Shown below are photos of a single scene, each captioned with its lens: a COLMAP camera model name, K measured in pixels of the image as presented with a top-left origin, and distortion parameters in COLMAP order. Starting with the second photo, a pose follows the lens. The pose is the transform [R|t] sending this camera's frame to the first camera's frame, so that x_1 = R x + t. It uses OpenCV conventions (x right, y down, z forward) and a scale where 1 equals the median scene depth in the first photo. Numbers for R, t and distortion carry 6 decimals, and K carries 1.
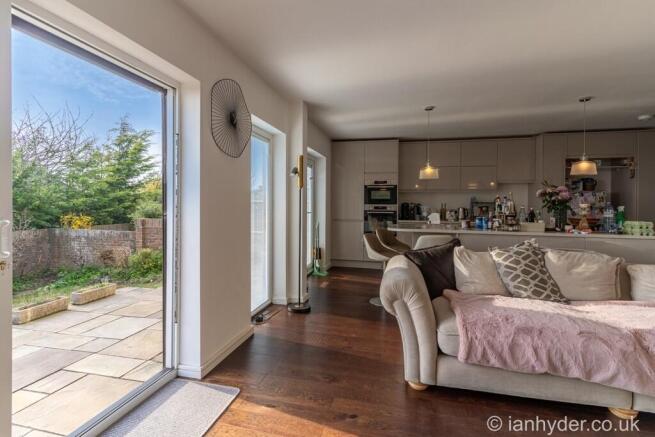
lens RADIAL K [[313.7, 0, 322.9], [0, 313.7, 206.1], [0, 0, 1]] dist [0.001437, 0.000006]
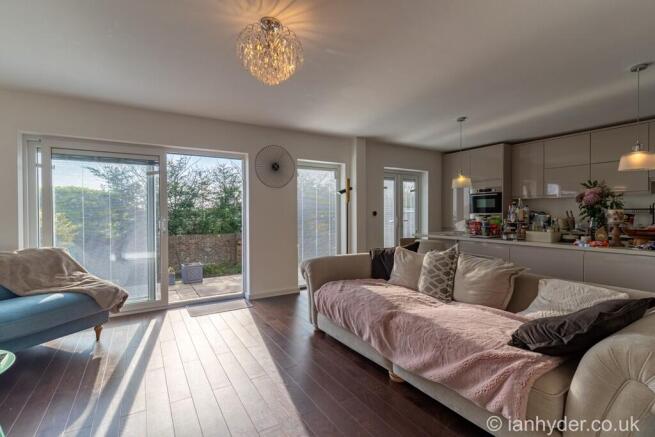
lens RADIAL K [[313.7, 0, 331.4], [0, 313.7, 218.2], [0, 0, 1]] dist [0.001437, 0.000006]
pose [[0.716727, -0.000706, -0.697354, 0.836685], [0.003326, 0.999992, 0.002407, 0.009708], [0.697346, -0.004045, 0.716723, -0.041298]]
